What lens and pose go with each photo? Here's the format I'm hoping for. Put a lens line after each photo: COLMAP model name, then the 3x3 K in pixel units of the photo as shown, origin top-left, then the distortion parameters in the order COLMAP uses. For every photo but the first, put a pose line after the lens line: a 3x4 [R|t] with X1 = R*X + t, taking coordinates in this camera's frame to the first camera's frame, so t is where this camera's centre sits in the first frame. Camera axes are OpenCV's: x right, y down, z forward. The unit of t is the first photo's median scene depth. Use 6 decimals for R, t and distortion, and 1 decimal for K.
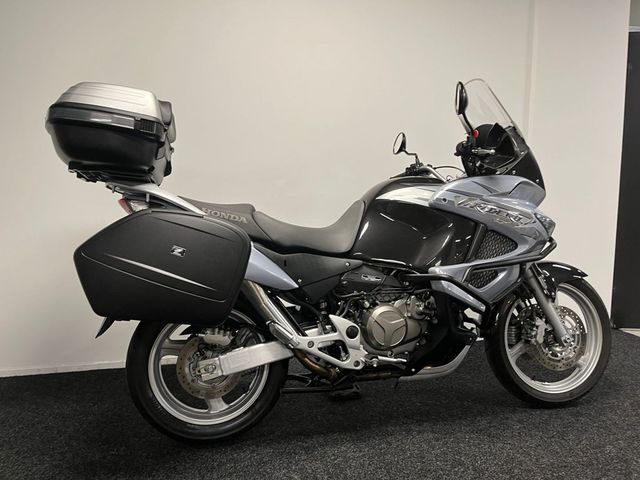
lens RADIAL K [[482.4, 0, 316.5], [0, 482.4, 247.7], [0, 0, 1]] dist [0.085093, -0.119701]
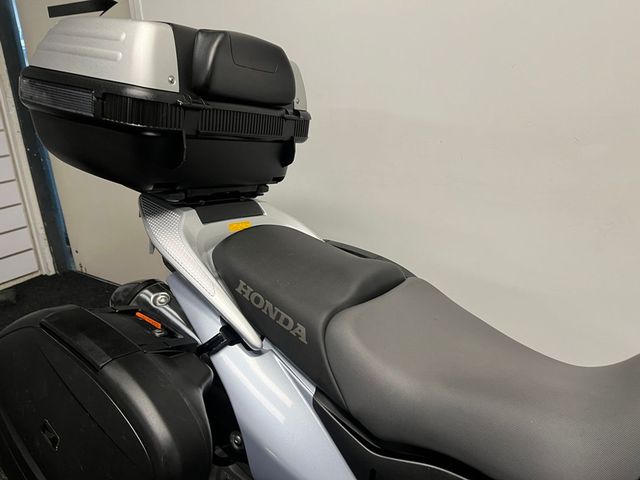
lens RADIAL K [[482.4, 0, 321.6], [0, 482.4, 238.0], [0, 0, 1]] dist [0.085093, -0.119701]
pose [[0.697034, 0.238129, -0.676342, 0.116180], [-0.055434, 0.958317, 0.280277, -0.239968], [0.714893, -0.157870, 0.681180, 0.701494]]
